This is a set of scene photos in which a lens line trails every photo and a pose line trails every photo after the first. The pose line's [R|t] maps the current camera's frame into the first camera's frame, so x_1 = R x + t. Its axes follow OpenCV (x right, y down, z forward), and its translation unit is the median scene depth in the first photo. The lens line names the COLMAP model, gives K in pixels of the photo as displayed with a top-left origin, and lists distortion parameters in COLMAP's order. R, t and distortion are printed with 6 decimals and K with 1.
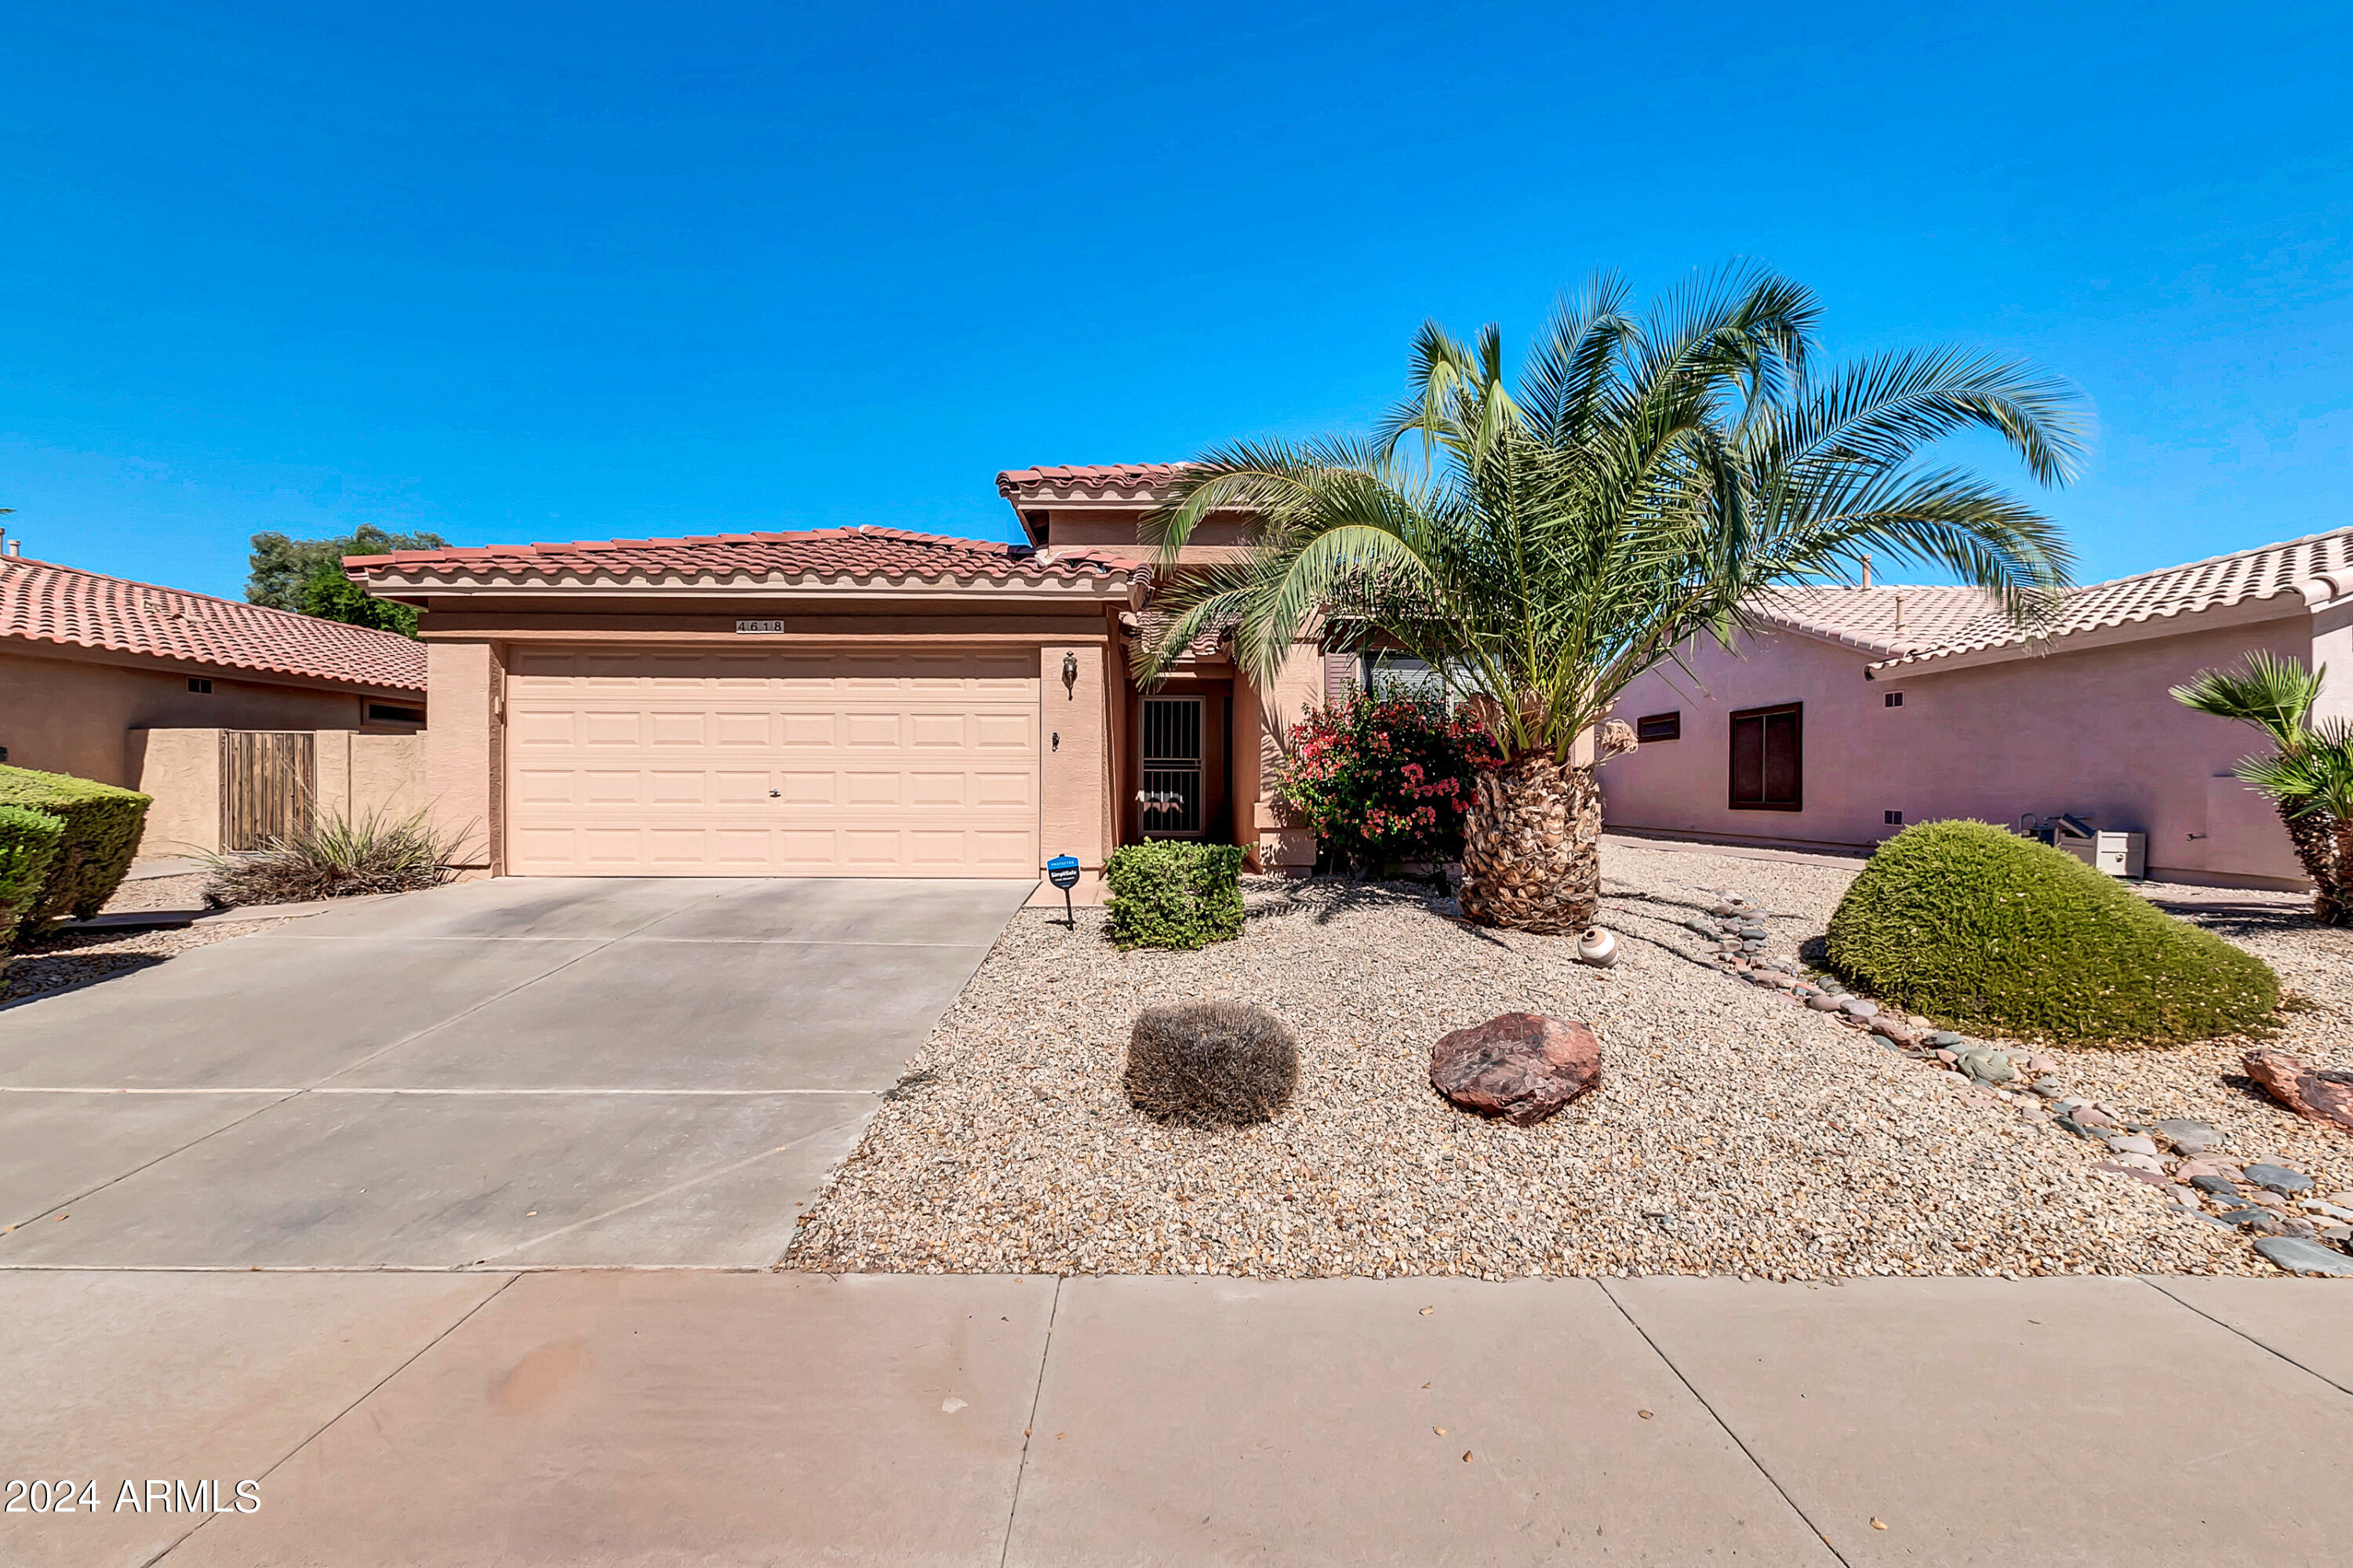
lens RADIAL K [[1032.2, 0, 1174.3], [0, 1032.2, 791.7], [0, 0, 1]] dist [0.010345, -0.004686]
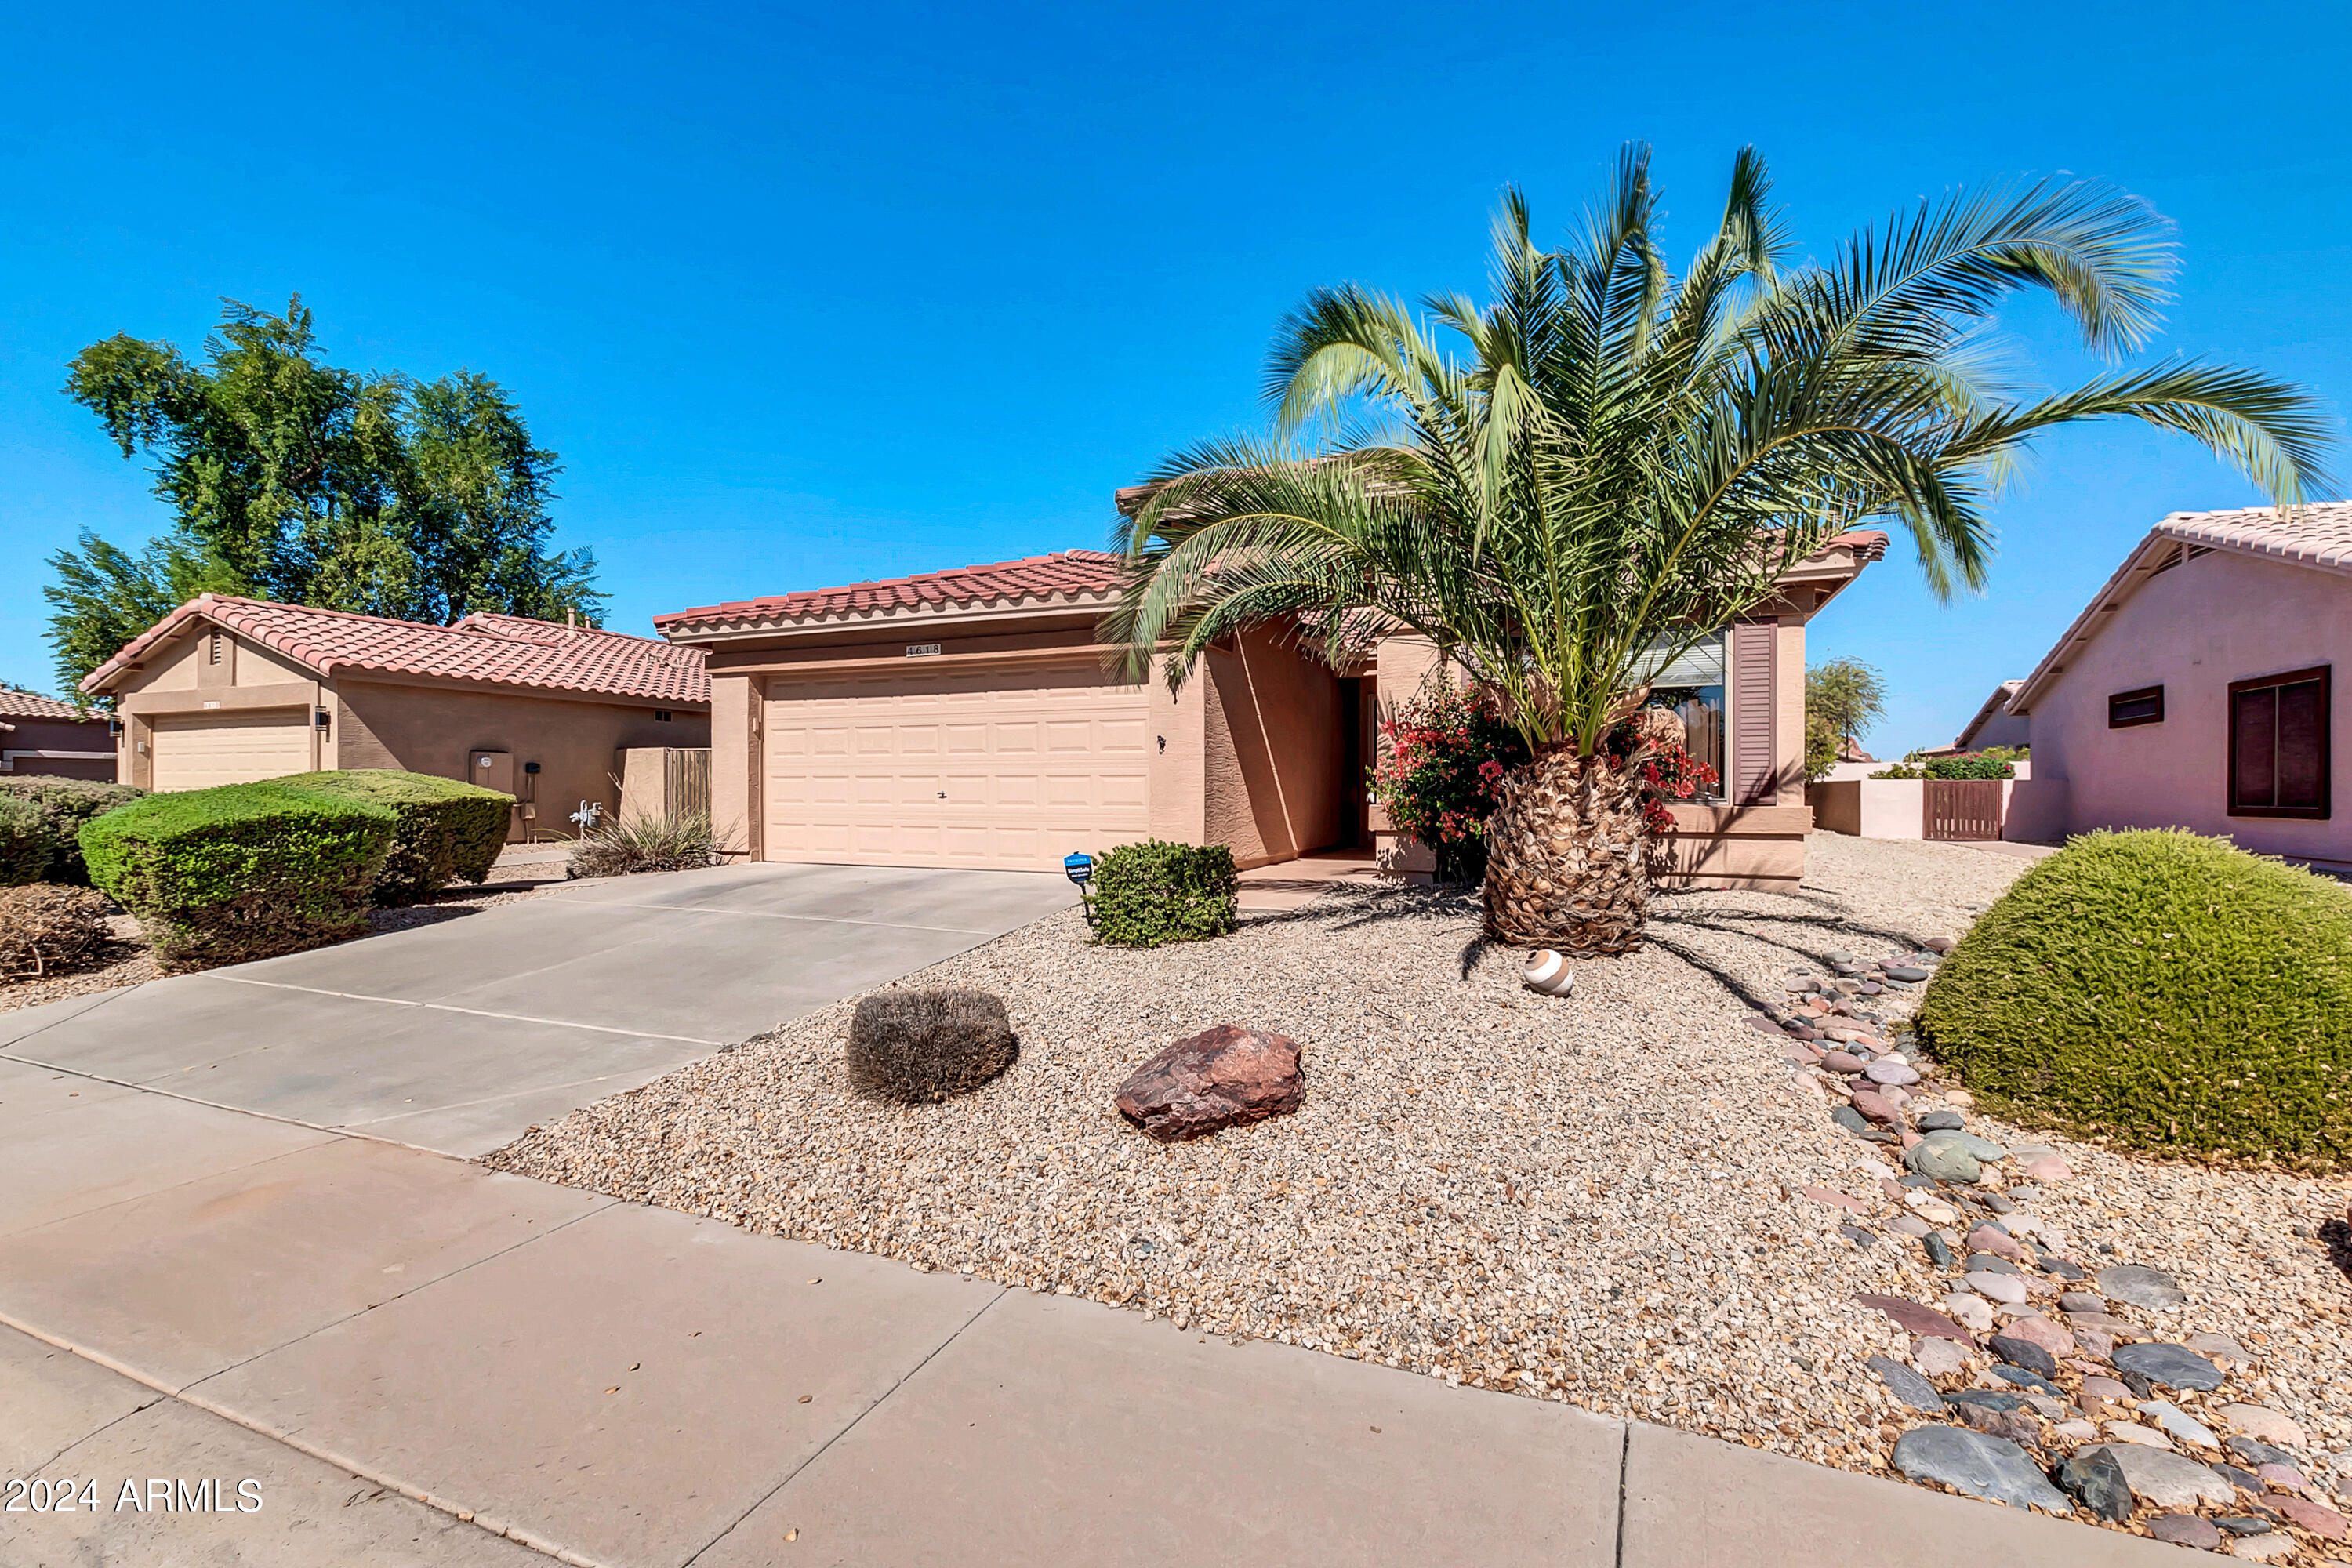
lens RADIAL K [[1029.8, 0, 1155.2], [0, 1029.8, 791.9], [0, 0, 1]] dist [0.002015, 0.000024]
pose [[0.915359, -0.002660, -0.402629, 0.306669], [0.001724, 0.999995, -0.002687, 0.001949], [0.402635, 0.001766, 0.915359, 0.055013]]
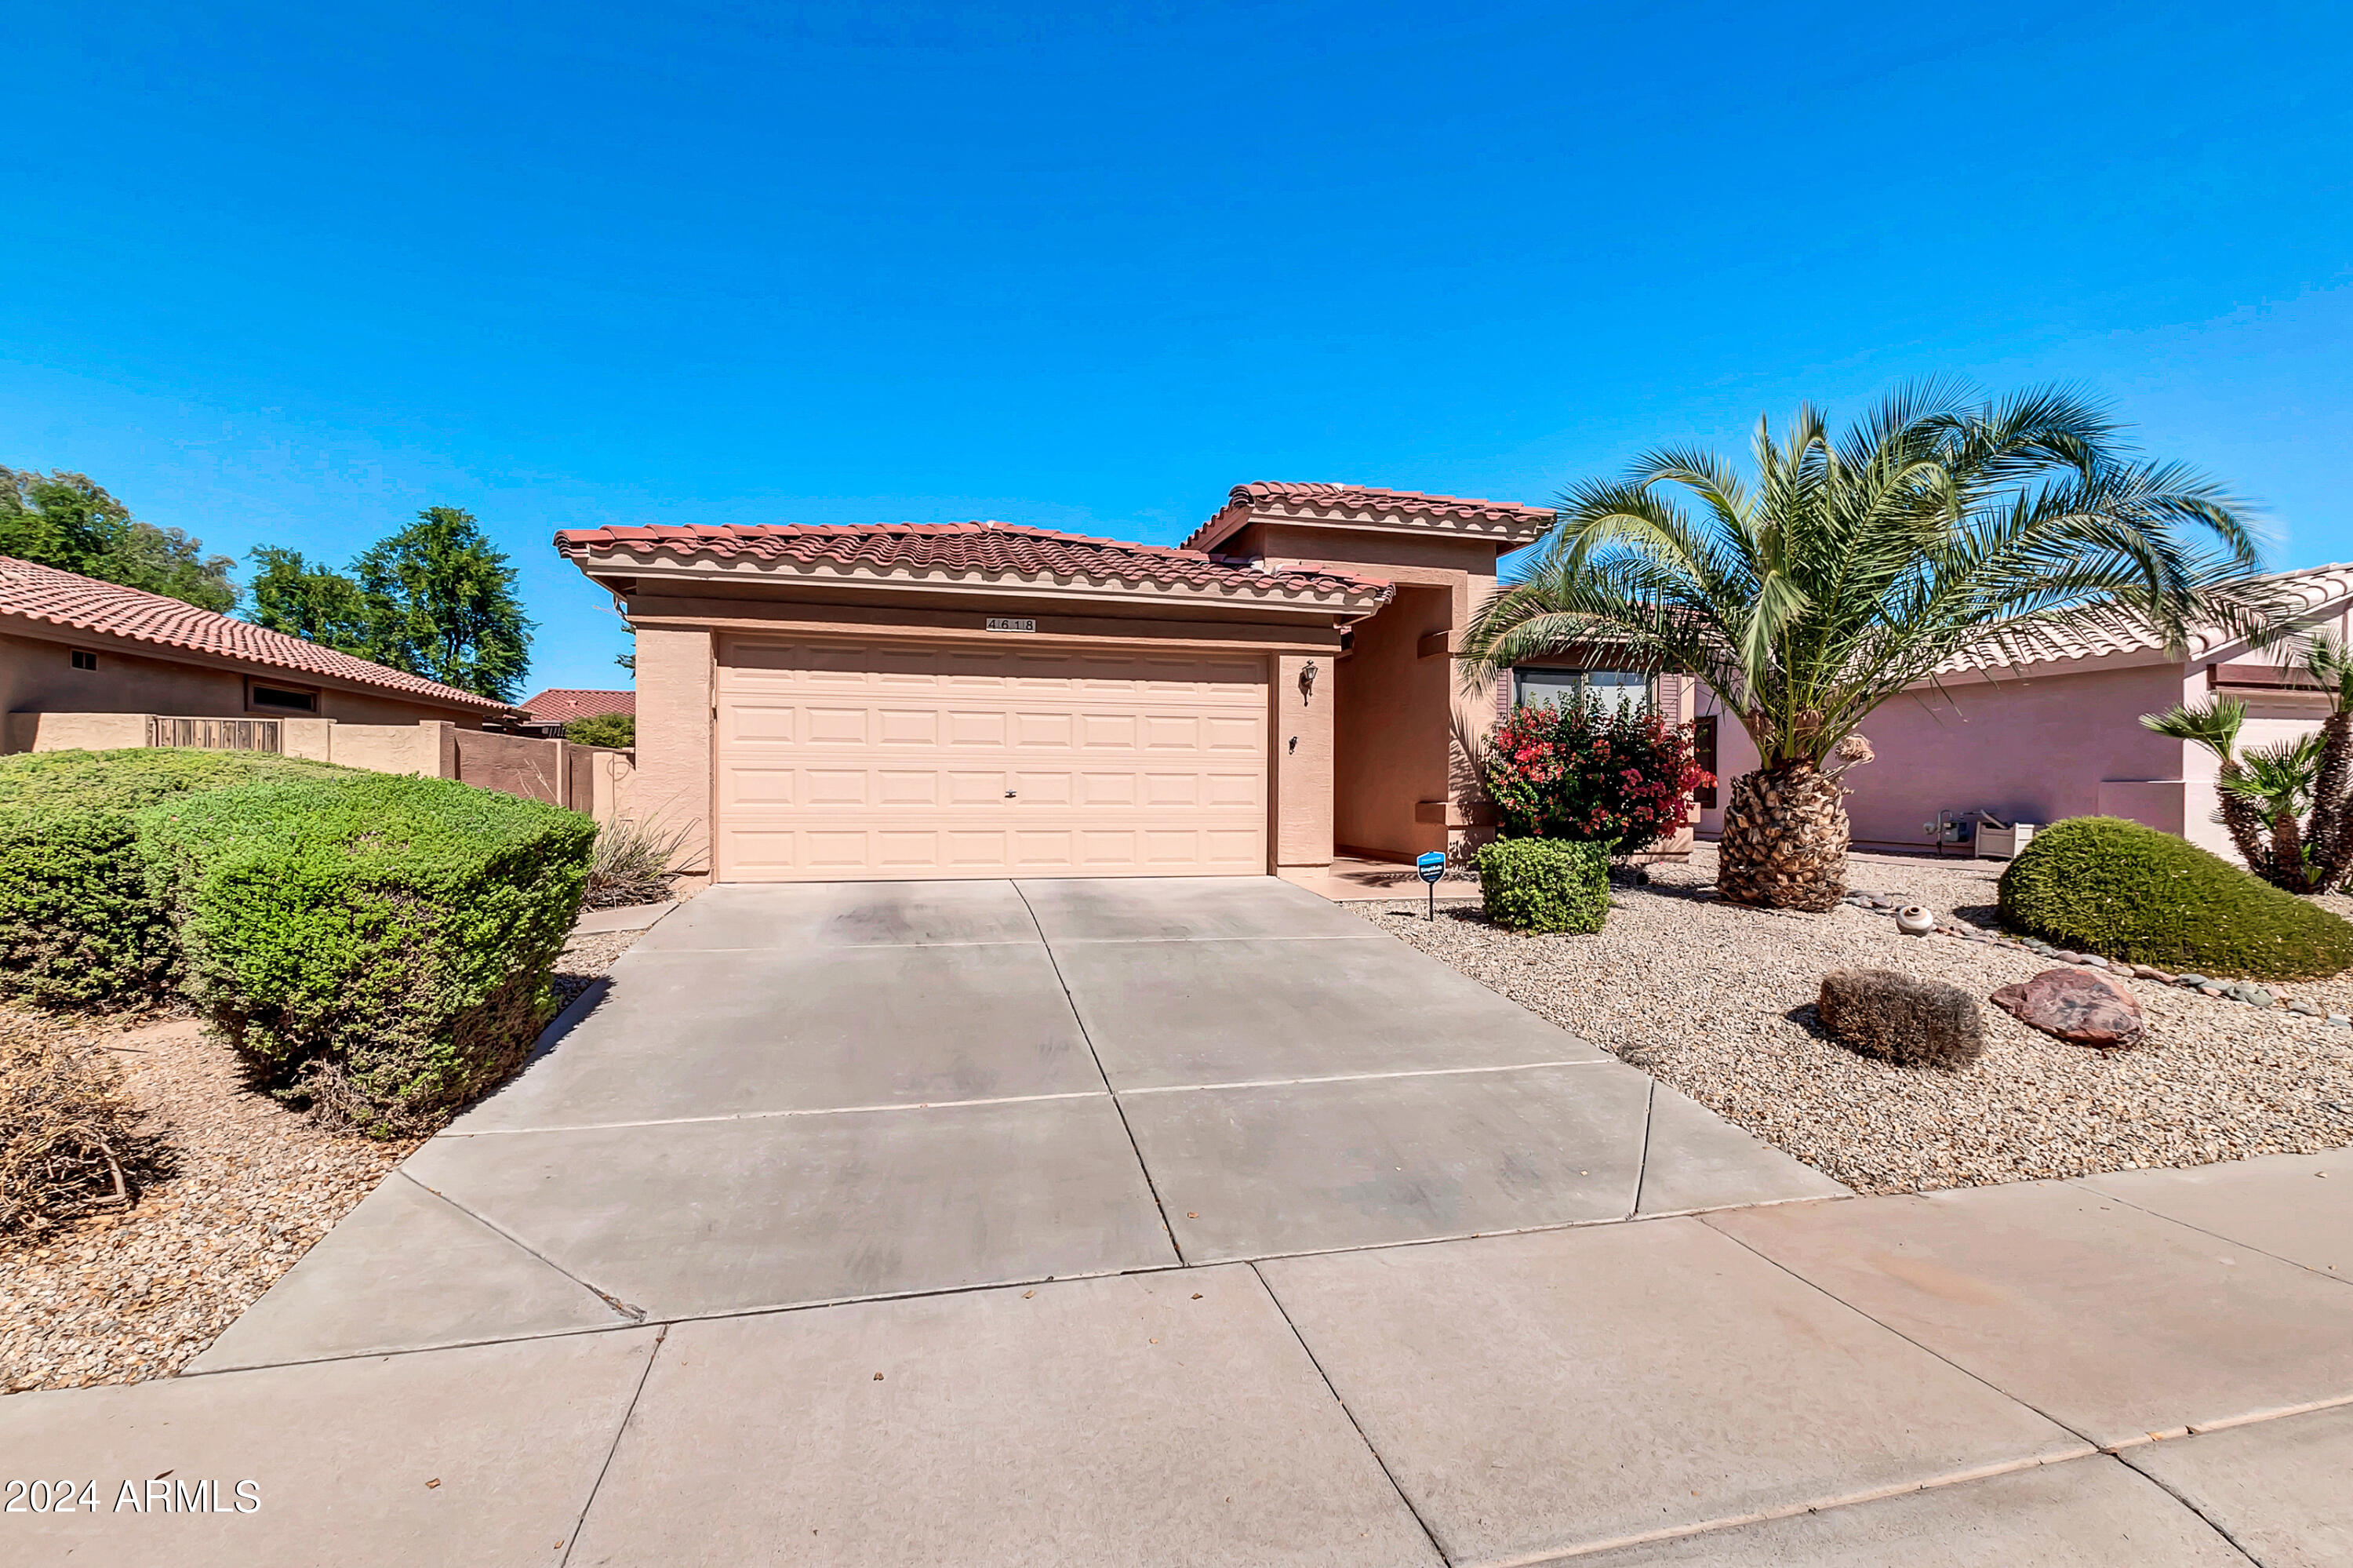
lens RADIAL K [[1032.2, 0, 1174.3], [0, 1032.2, 791.7], [0, 0, 1]] dist [0.010345, -0.004686]
pose [[0.971179, 0.000739, 0.238350, -0.501531], [-0.001377, 0.999996, 0.002508, -0.003613], [-0.238347, -0.002764, 0.971176, 0.005468]]
